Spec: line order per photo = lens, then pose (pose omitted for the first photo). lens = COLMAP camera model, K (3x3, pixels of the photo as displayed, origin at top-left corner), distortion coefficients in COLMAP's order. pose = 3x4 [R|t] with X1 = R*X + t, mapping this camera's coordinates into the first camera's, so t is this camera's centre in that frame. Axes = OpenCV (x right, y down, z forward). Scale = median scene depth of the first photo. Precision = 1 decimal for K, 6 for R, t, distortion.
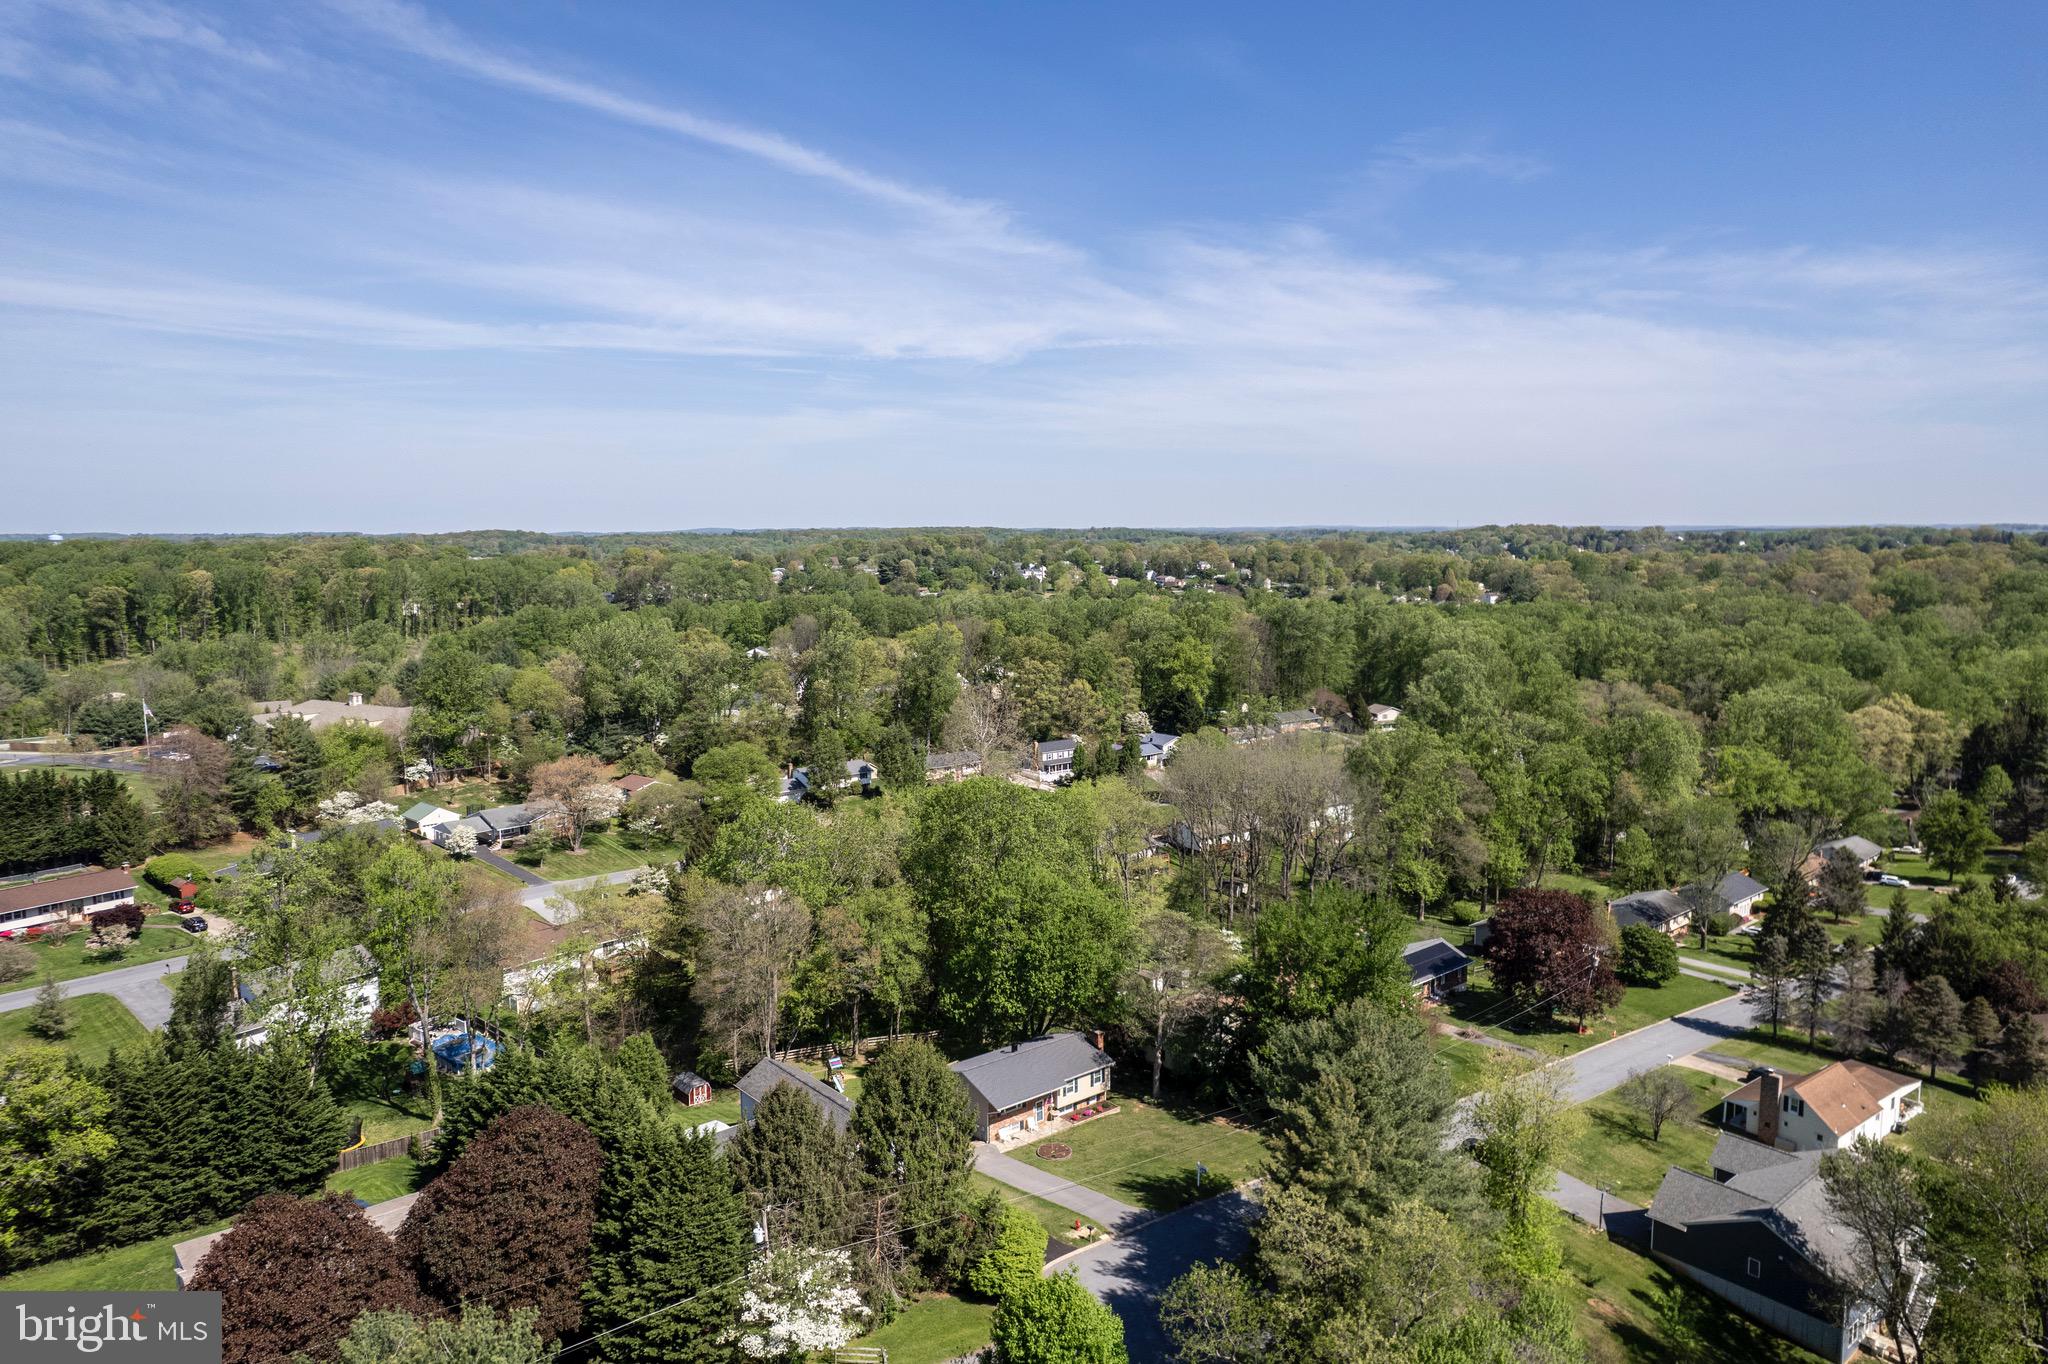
lens RADIAL K [[1312.7, 0, 1020.6], [0, 1312.7, 689.0], [0, 0, 1]] dist [-0.055987, 0.076933]
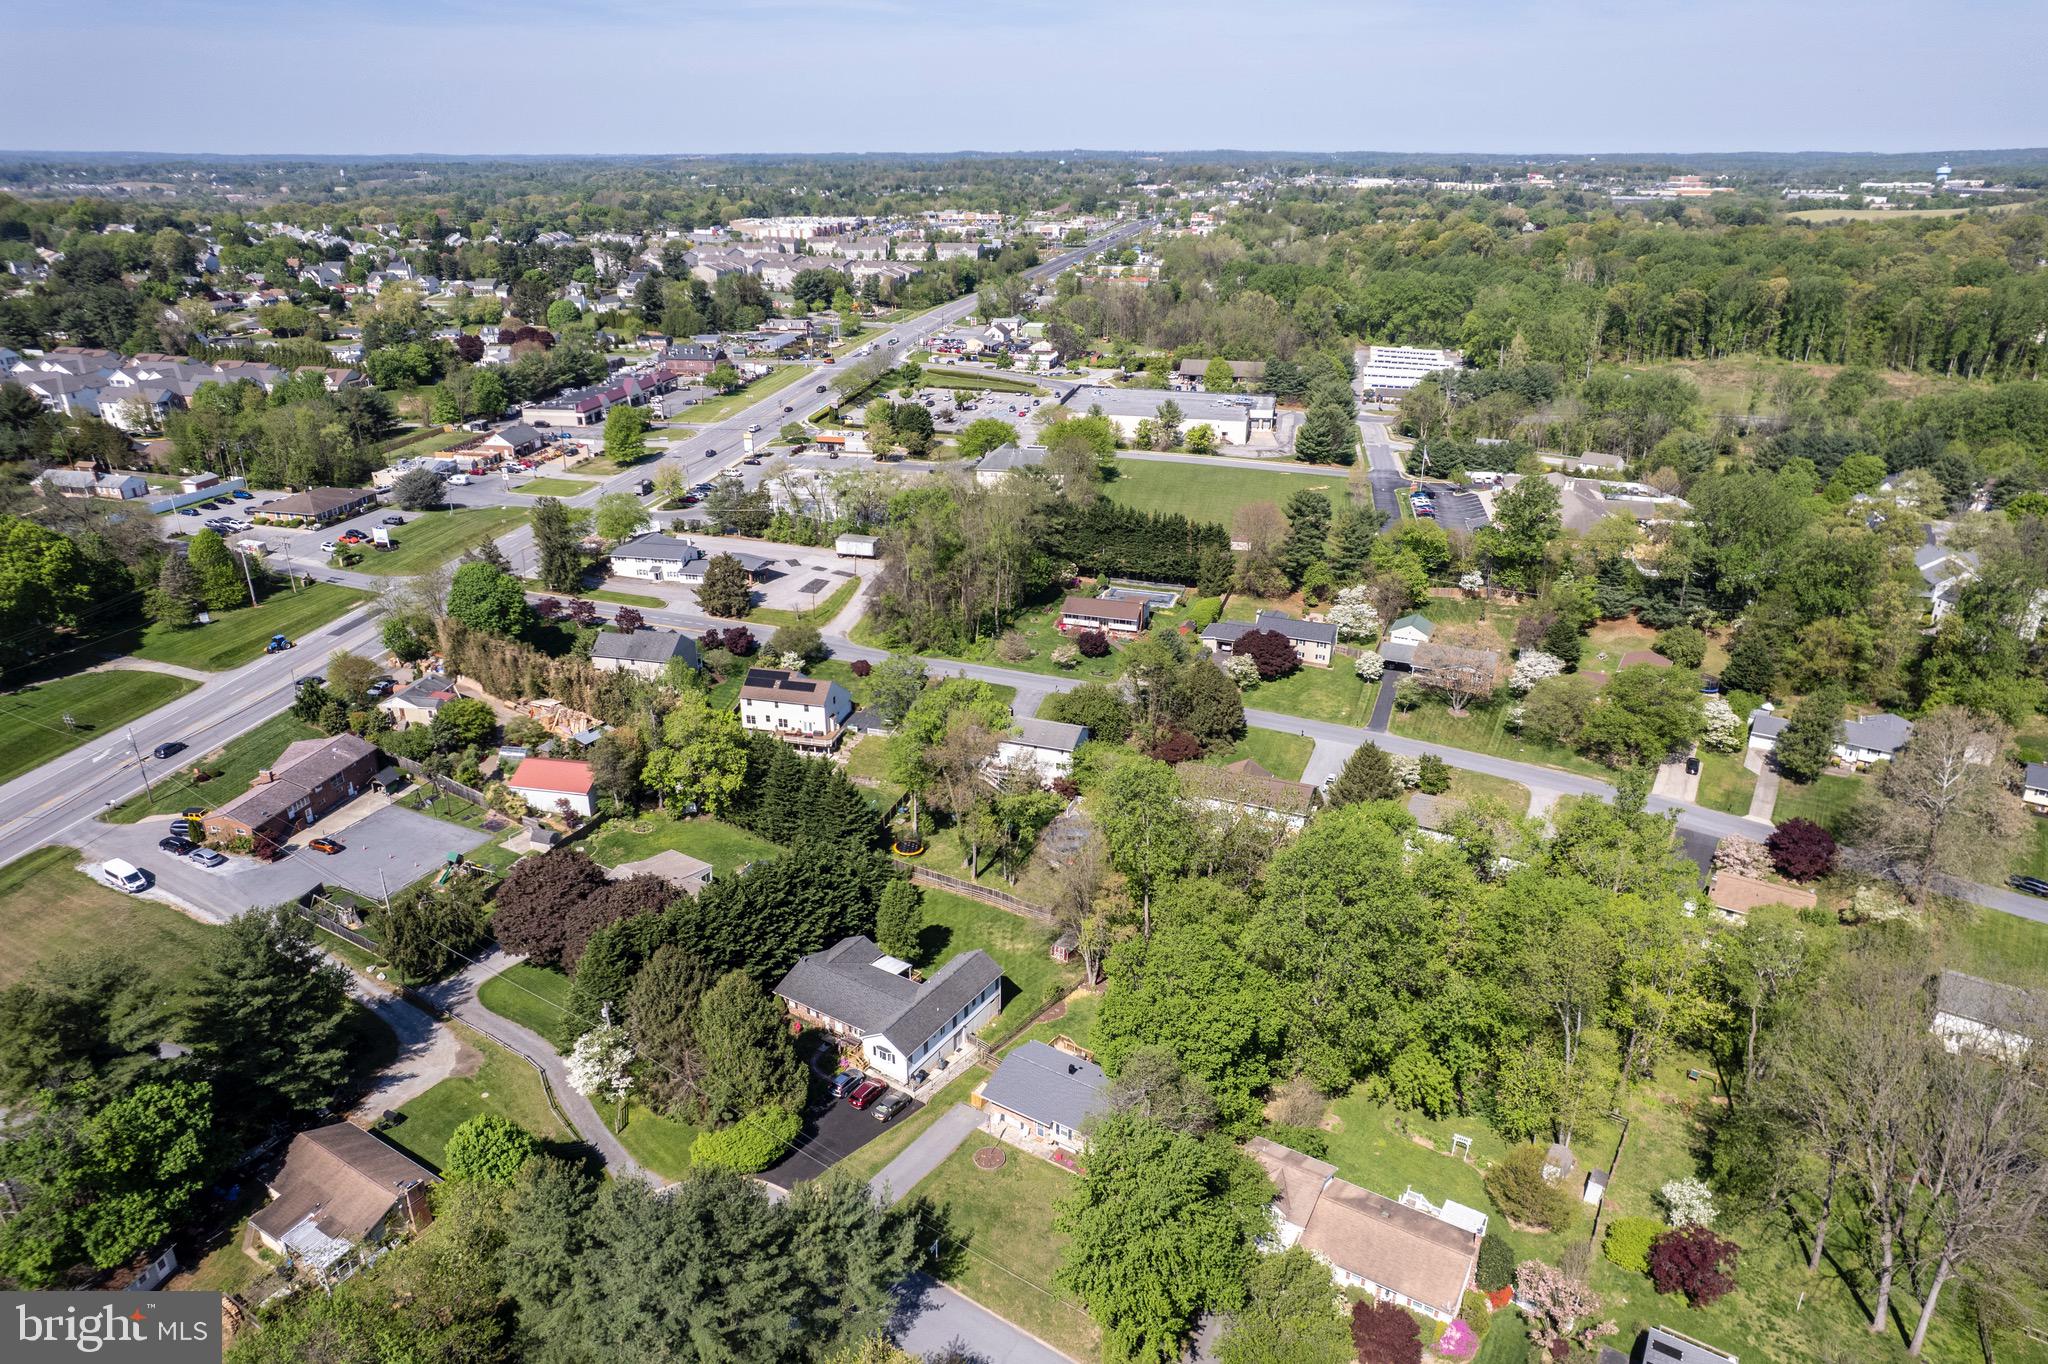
lens RADIAL K [[1304.6, 0, 1028.6], [0, 1304.6, 691.0], [0, 0, 1]] dist [-0.046901, 0.065511]
pose [[0.309047, 0.374280, -0.874302, 0.449379], [-0.117451, 0.927288, 0.355447, -0.217991], [0.943766, -0.007162, 0.330535, 0.347986]]
